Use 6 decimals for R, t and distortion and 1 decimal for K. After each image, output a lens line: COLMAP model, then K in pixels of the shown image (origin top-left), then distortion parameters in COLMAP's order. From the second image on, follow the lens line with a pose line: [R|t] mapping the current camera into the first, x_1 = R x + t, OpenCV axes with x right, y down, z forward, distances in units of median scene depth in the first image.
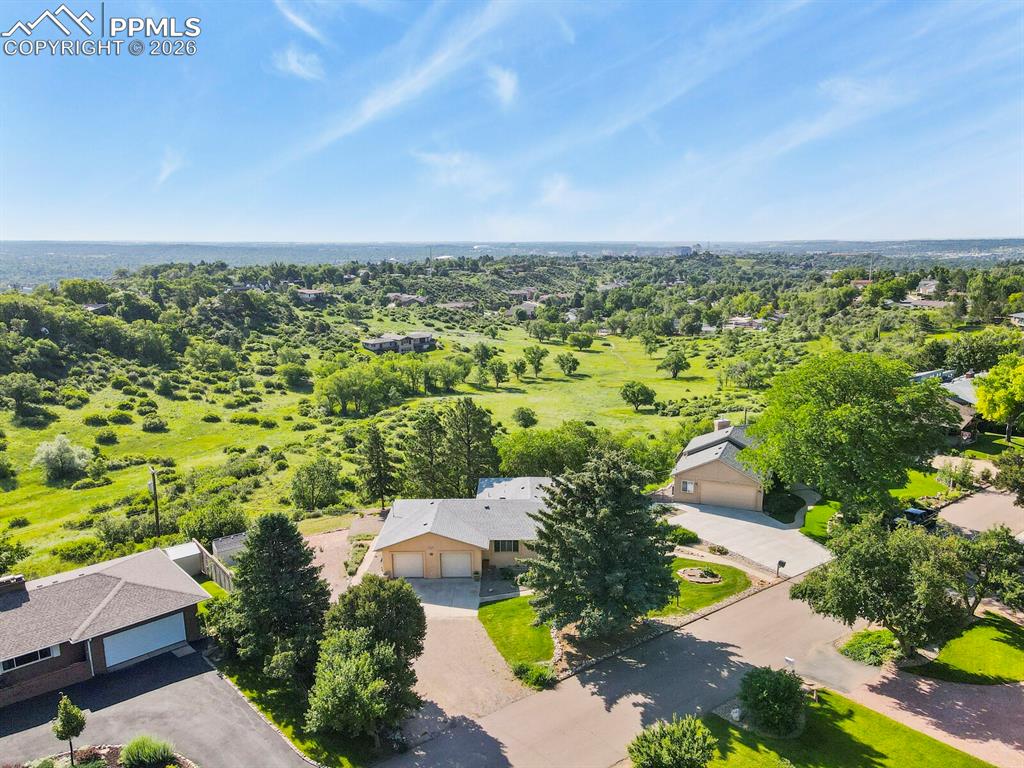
lens RADIAL K [[753.1, 0, 512.0], [0, 753.1, 384.0], [0, 0, 1]] dist [0.007988, 0.003843]
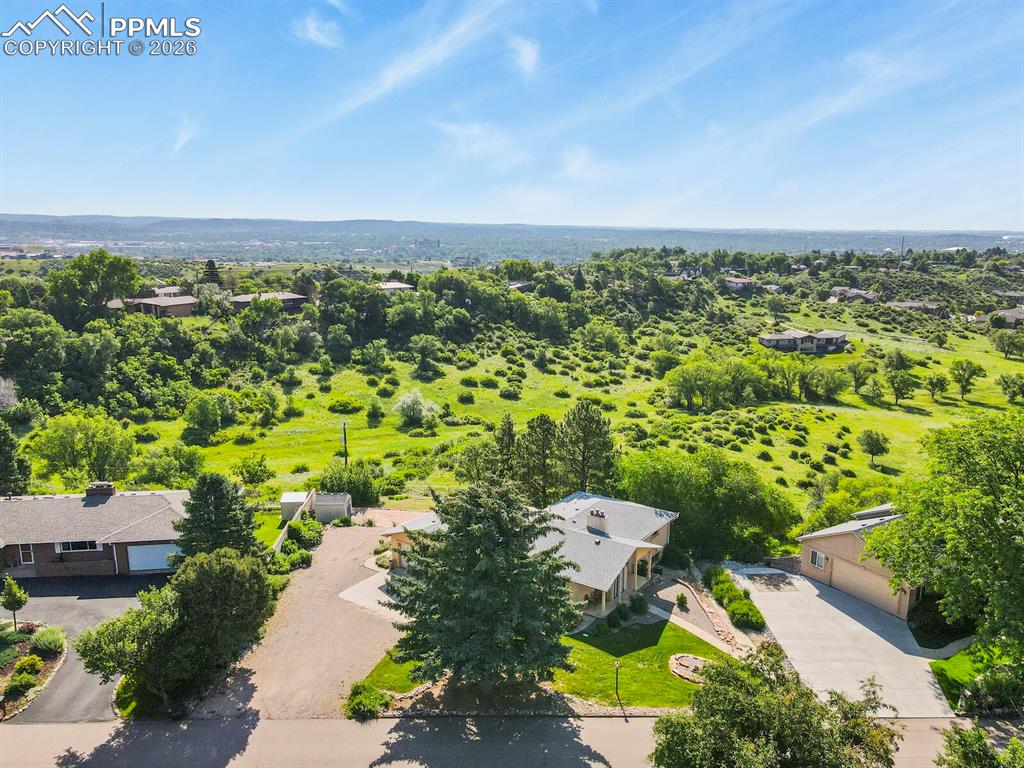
lens RADIAL K [[761.7, 0, 512.0], [0, 761.7, 384.0], [0, 0, 1]] dist [0.006612, 0.005298]
pose [[0.820474, 0.127492, -0.557287, 0.101485], [-0.119282, 0.991538, 0.051222, -0.010452], [0.559102, 0.024448, 0.828738, 0.048860]]
